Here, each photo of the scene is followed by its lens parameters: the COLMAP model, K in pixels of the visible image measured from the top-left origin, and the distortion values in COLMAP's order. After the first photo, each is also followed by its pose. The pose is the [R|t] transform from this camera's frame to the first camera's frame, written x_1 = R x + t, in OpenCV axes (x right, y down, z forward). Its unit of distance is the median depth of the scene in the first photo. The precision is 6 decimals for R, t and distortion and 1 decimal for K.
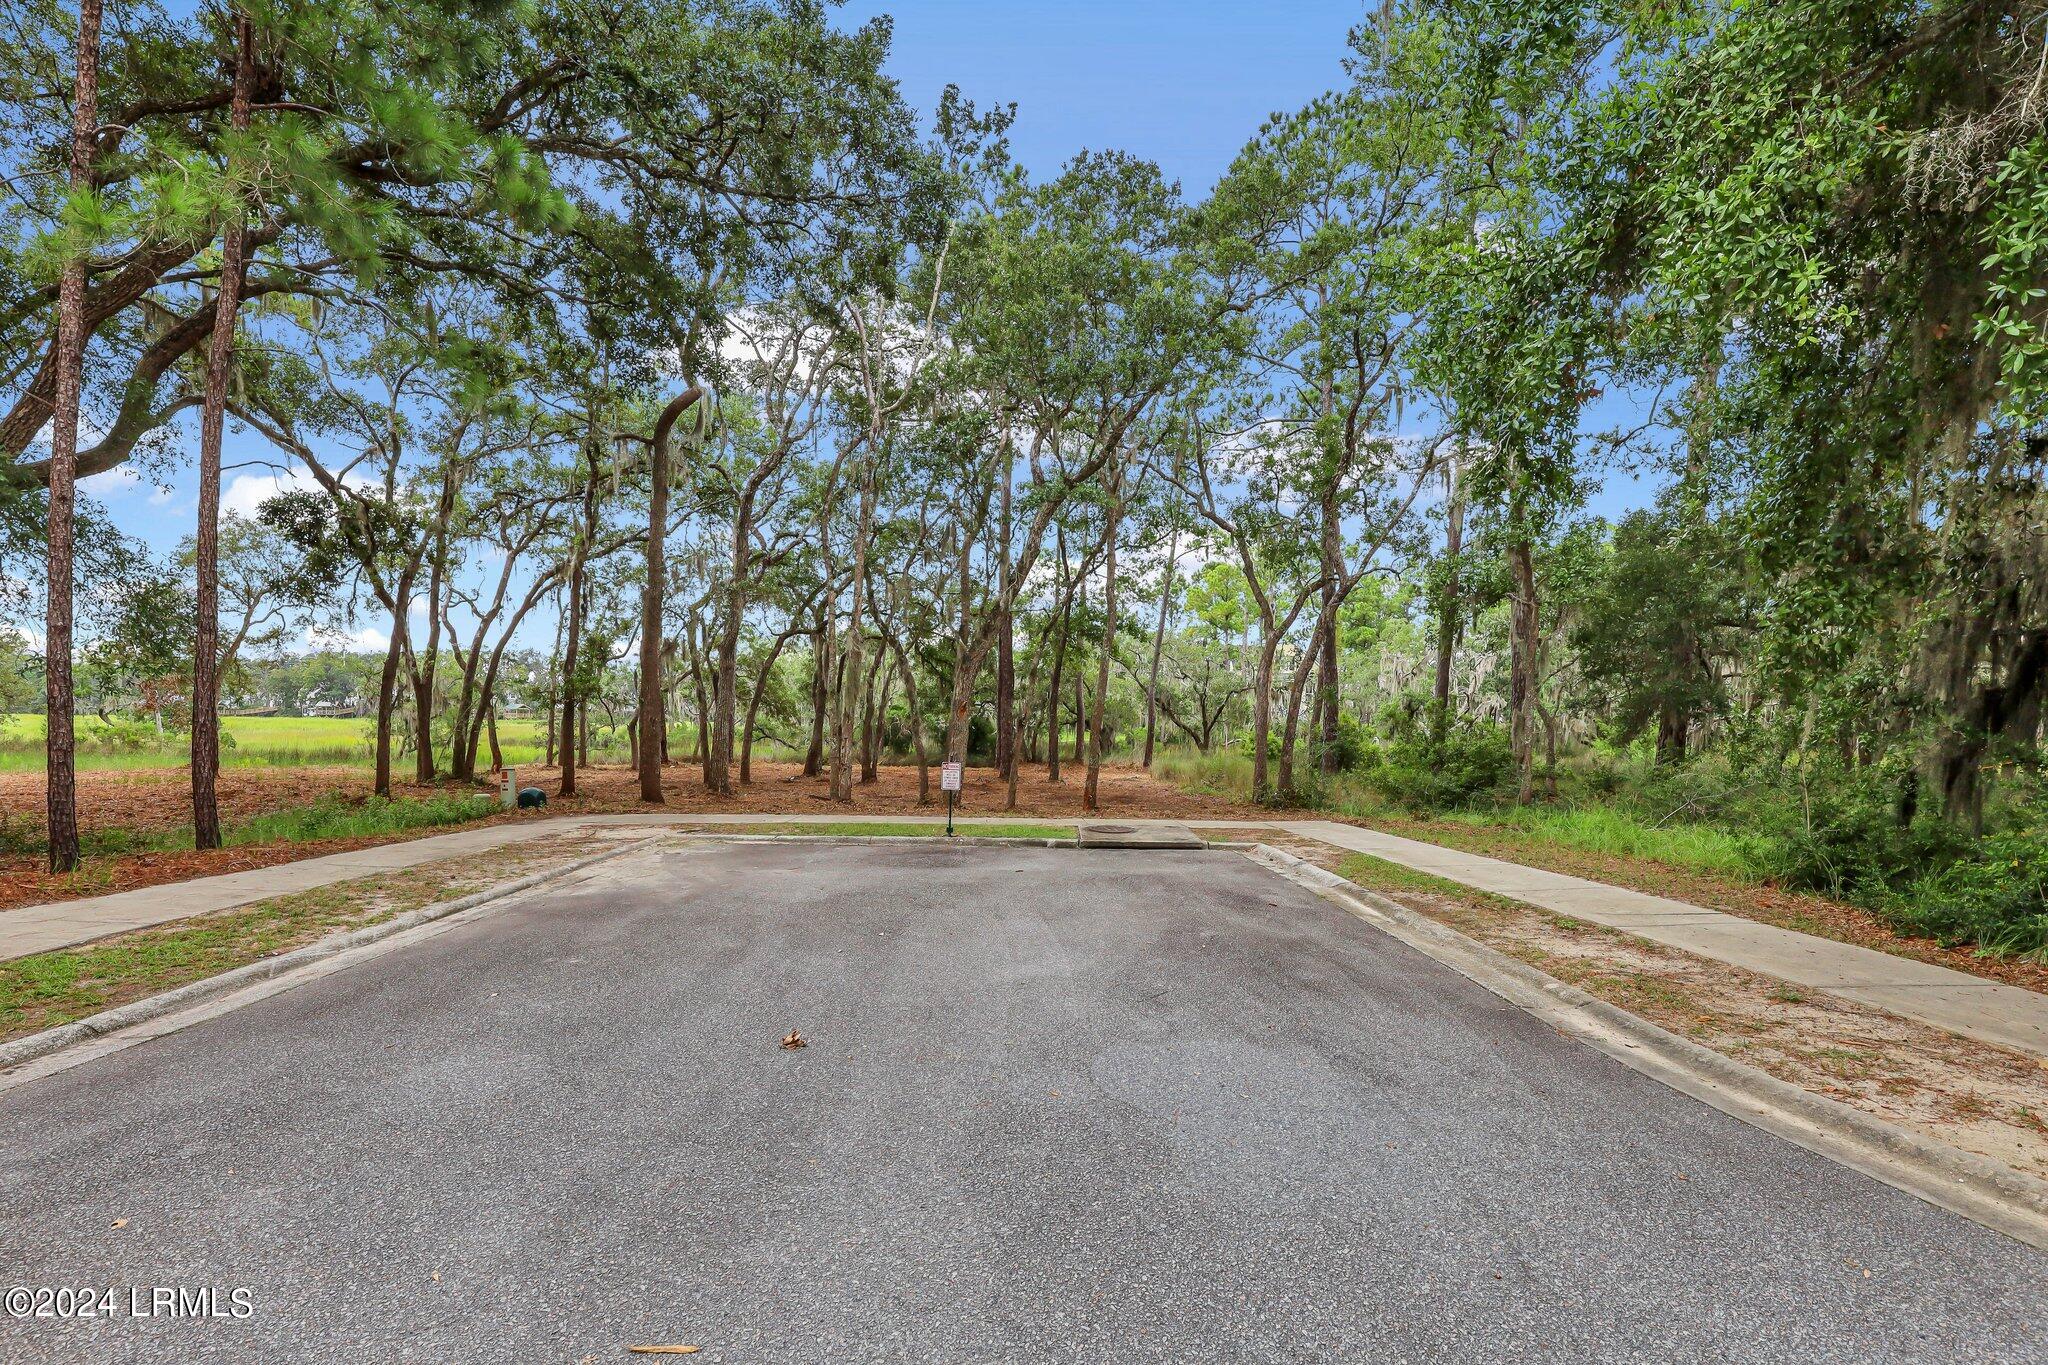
lens RADIAL K [[978.4, 0, 1024.1], [0, 978.4, 762.9], [0, 0, 1]] dist [-0.037112, 0.009451]
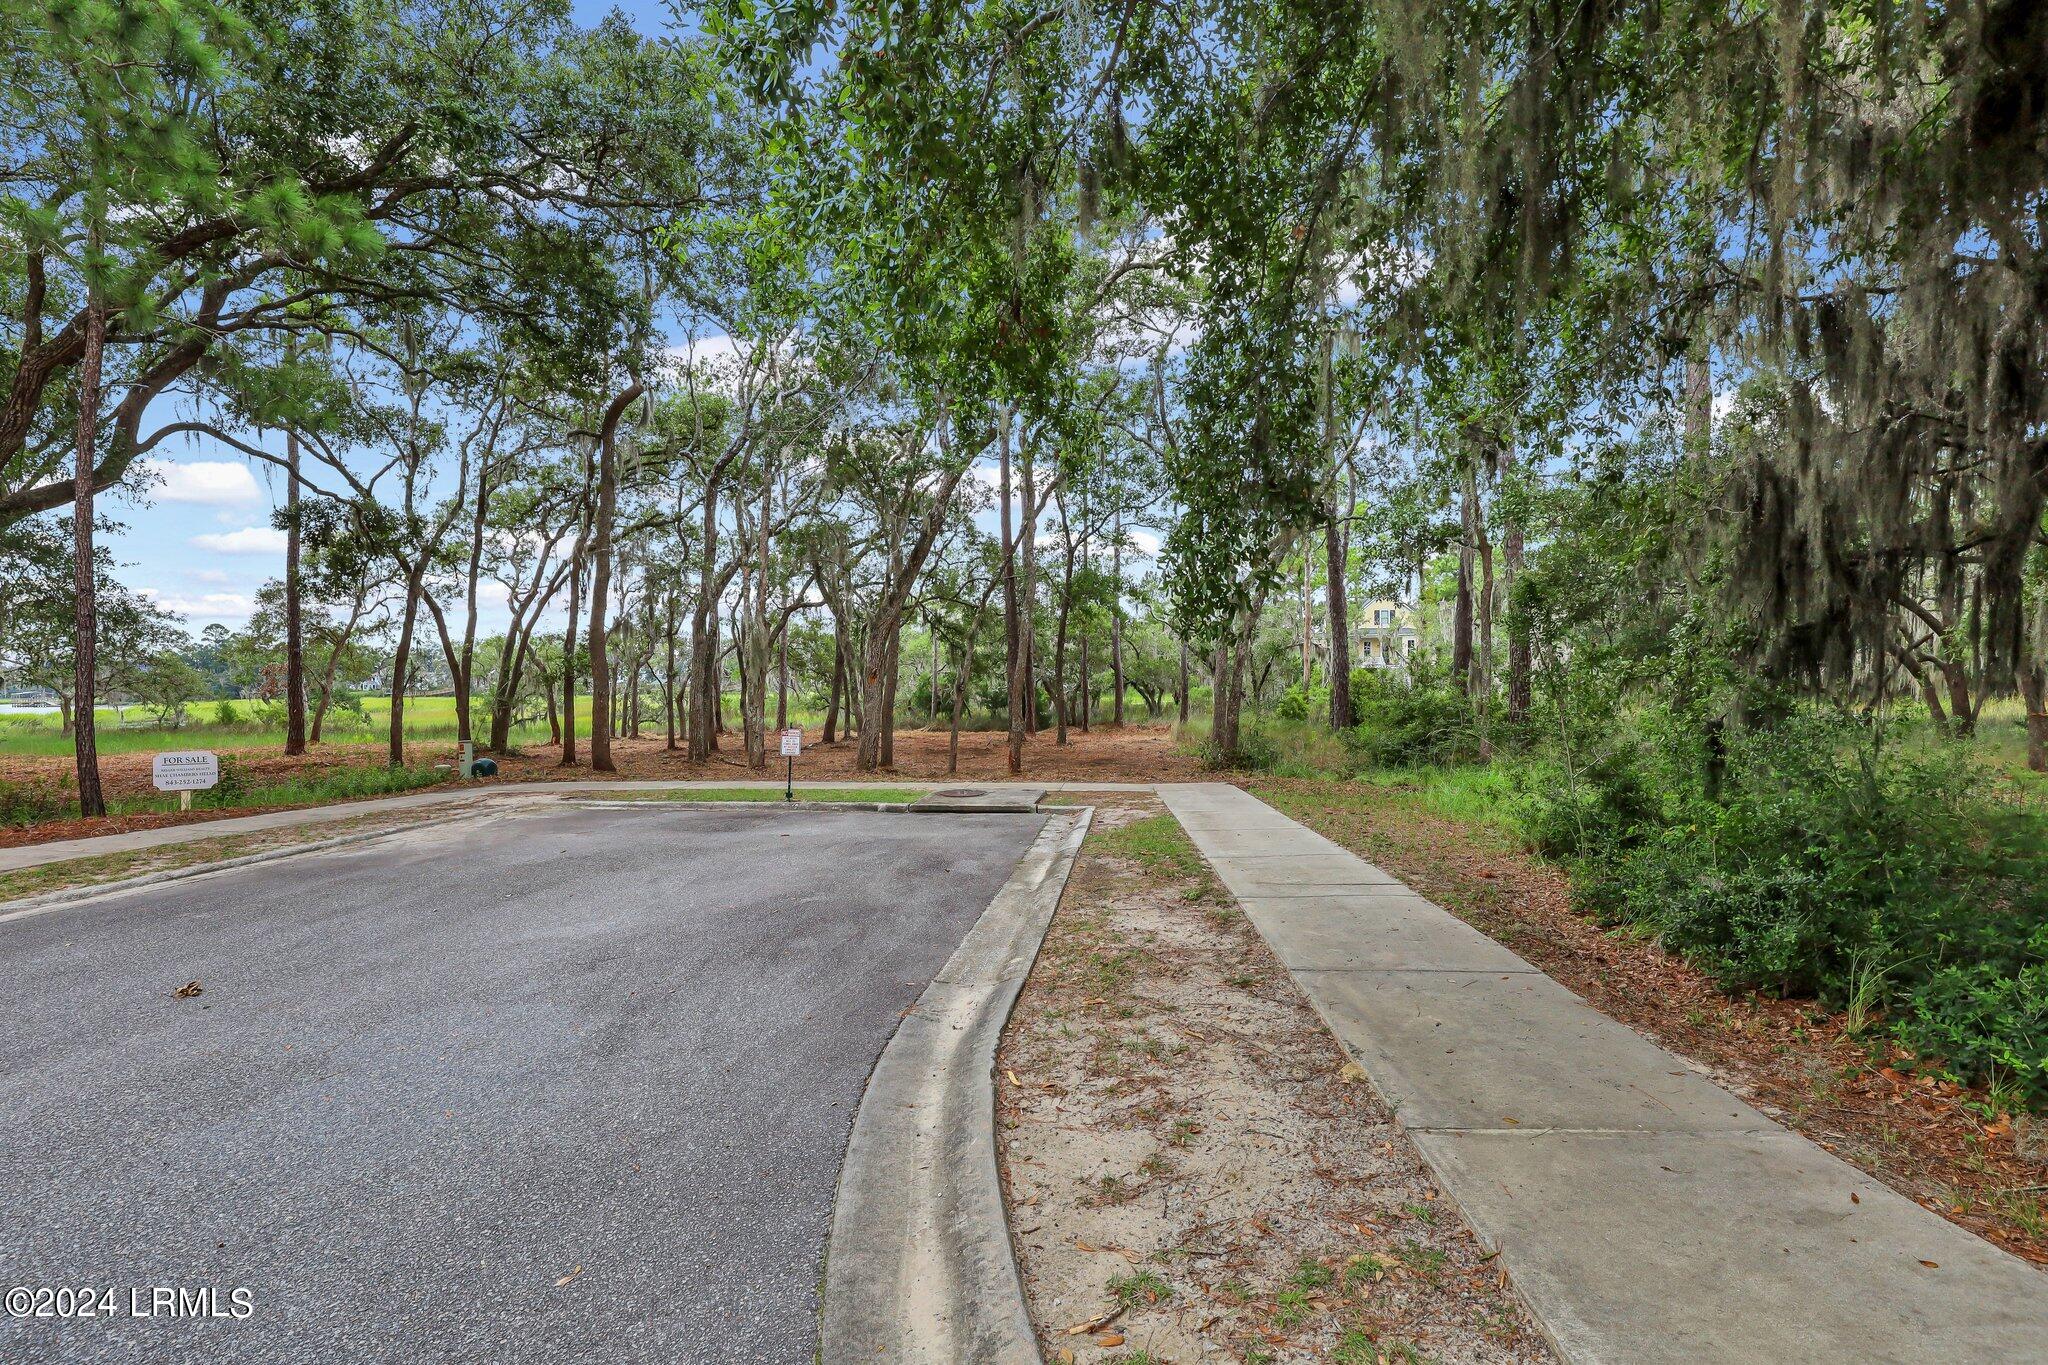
lens RADIAL K [[968.9, 0, 1020.9], [0, 968.9, 690.2], [0, 0, 1]] dist [-0.036131, 0.008019]
pose [[0.988000, -0.023568, -0.152642, 0.322460], [0.017730, 0.999062, -0.039499, 0.003343], [0.153430, 0.036319, 0.987492, 0.033064]]
